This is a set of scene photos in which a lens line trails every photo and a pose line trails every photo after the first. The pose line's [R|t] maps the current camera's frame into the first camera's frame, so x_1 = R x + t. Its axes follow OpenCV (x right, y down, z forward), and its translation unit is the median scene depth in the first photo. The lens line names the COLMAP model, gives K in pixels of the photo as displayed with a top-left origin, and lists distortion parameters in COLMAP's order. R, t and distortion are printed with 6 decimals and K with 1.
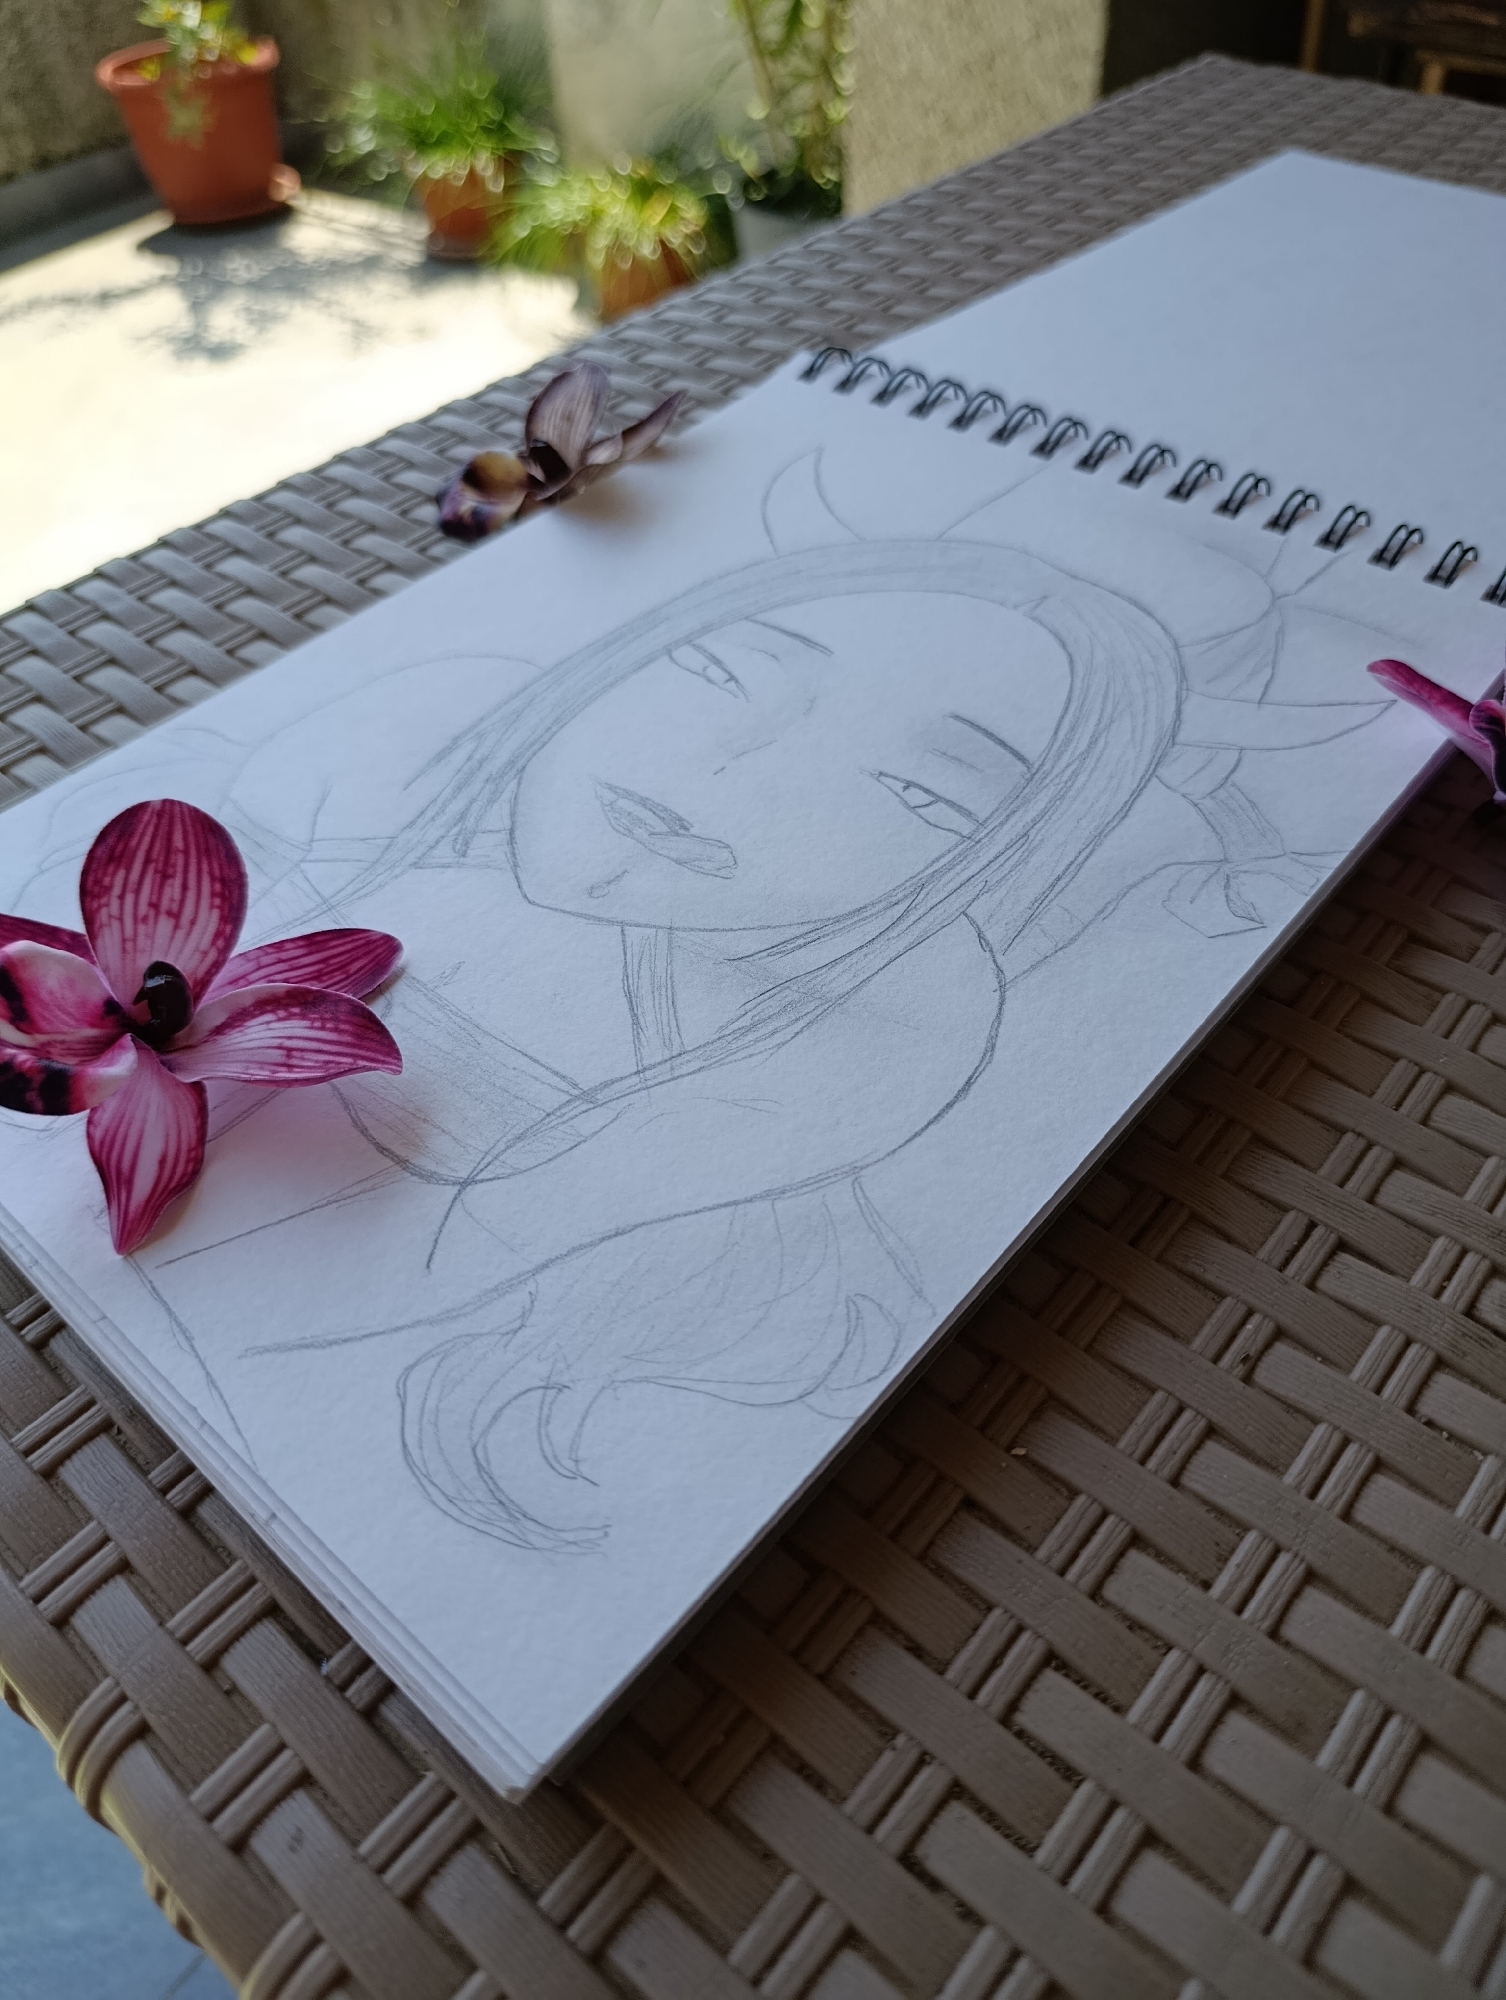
lens RADIAL K [[1446.9, 0, 775.6], [0, 1446.9, 1009.4], [0, 0, 1]] dist [0.032431, -0.166650]
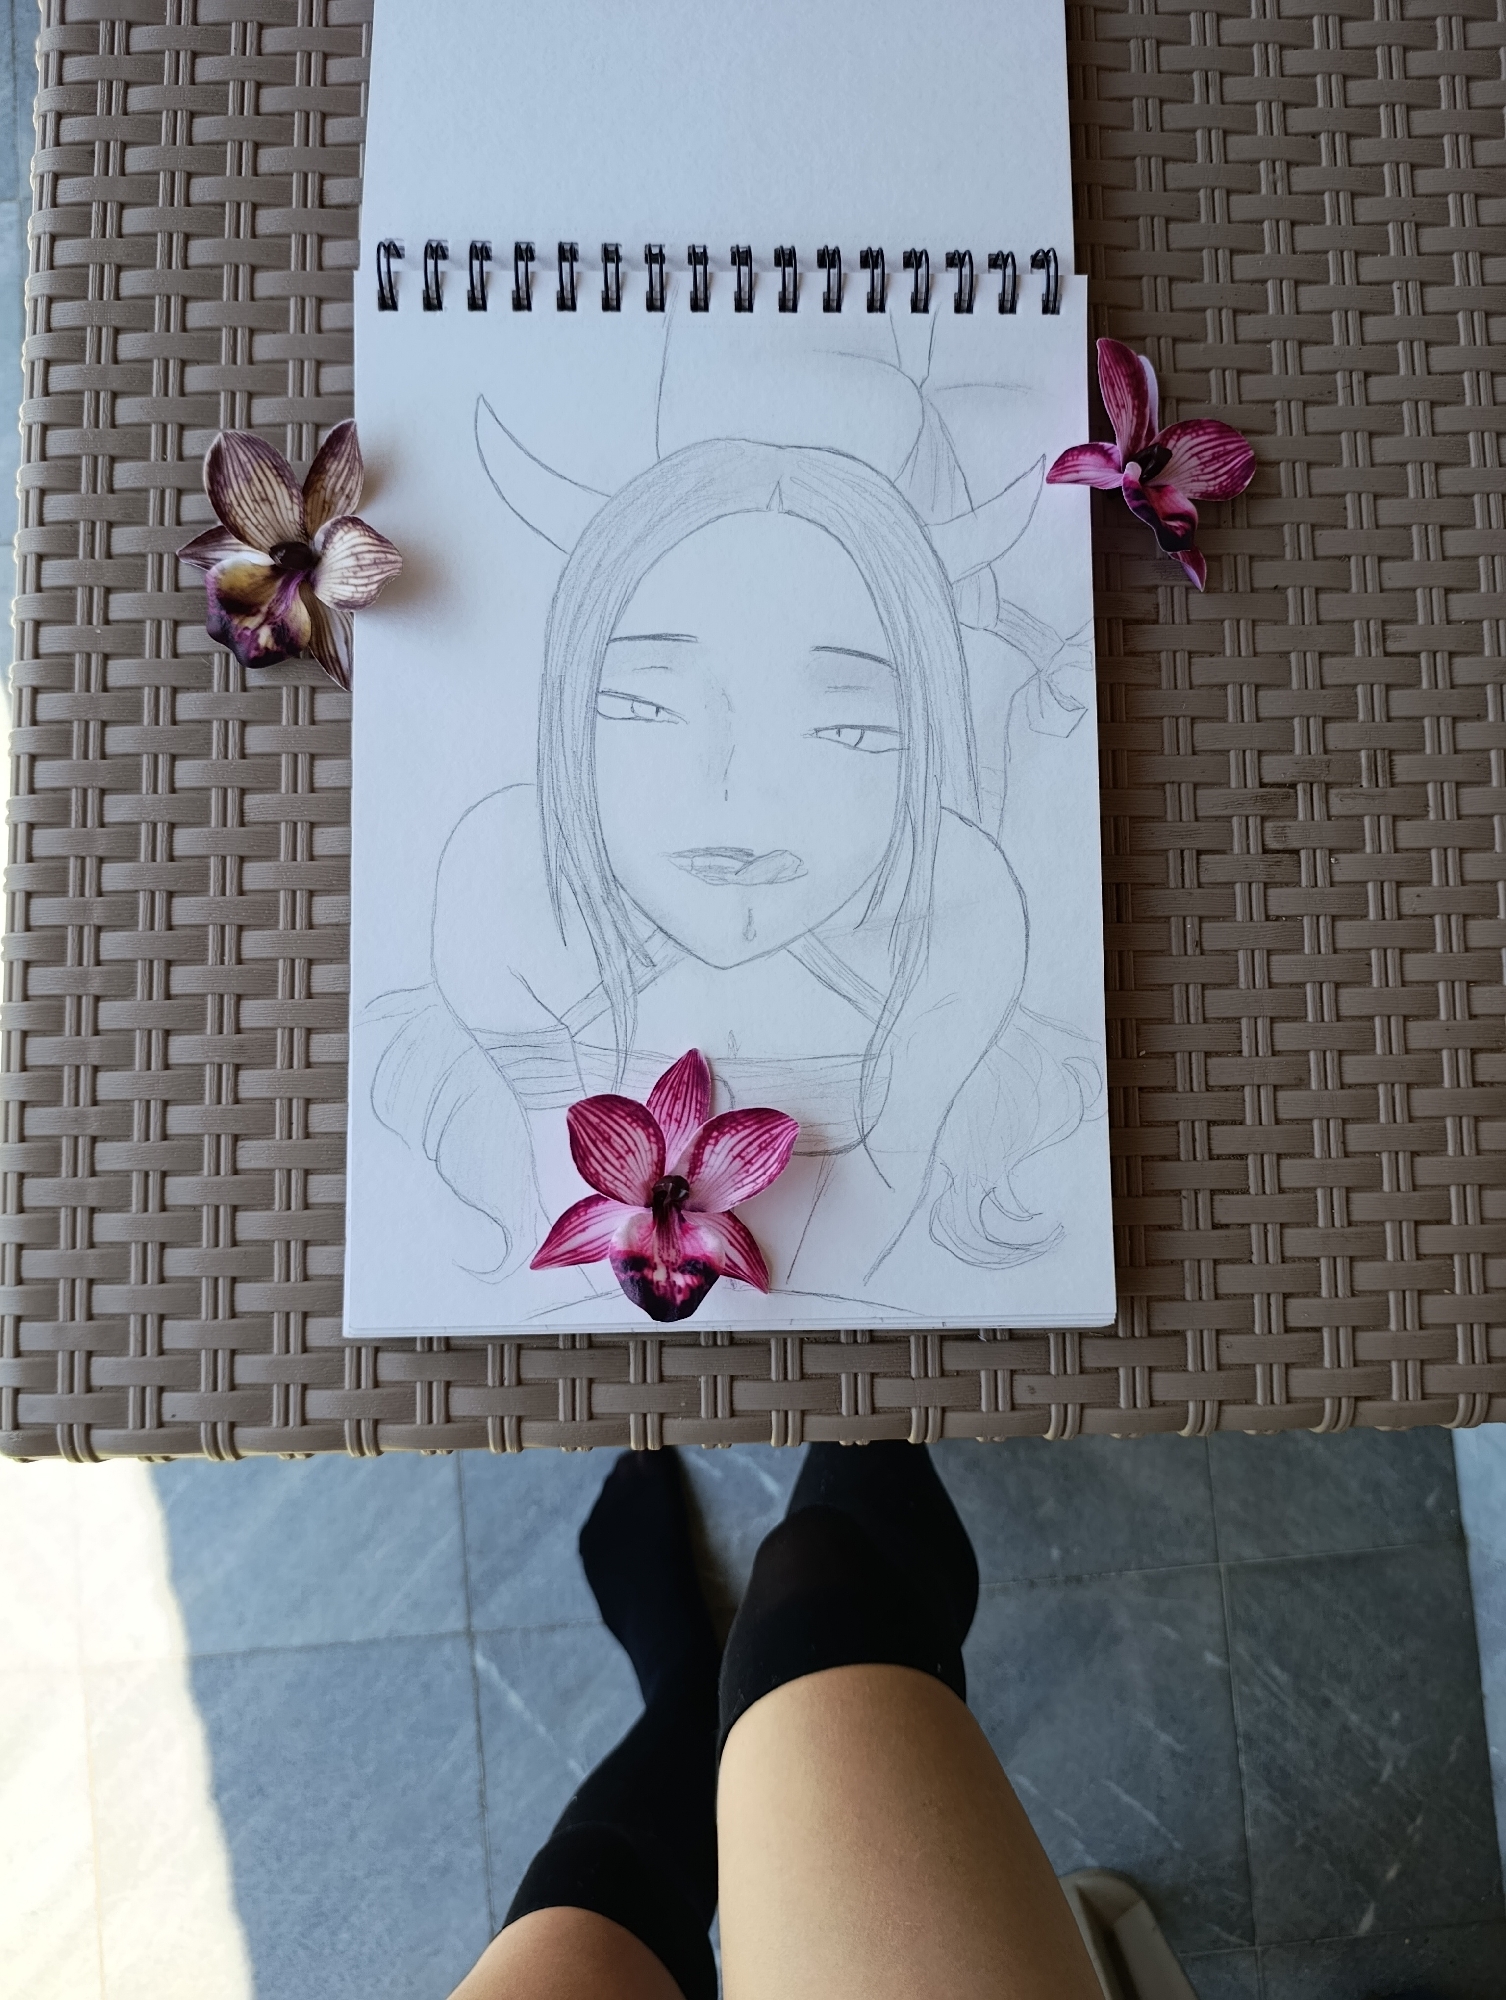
lens RADIAL K [[1446.9, 0, 775.6], [0, 1446.9, 1009.4], [0, 0, 1]] dist [0.032431, -0.166650]
pose [[0.744190, -0.656697, 0.122193, -0.346253], [0.421656, 0.603721, 0.676555, -1.076828], [-0.518062, -0.451962, 0.726183, -0.183664]]
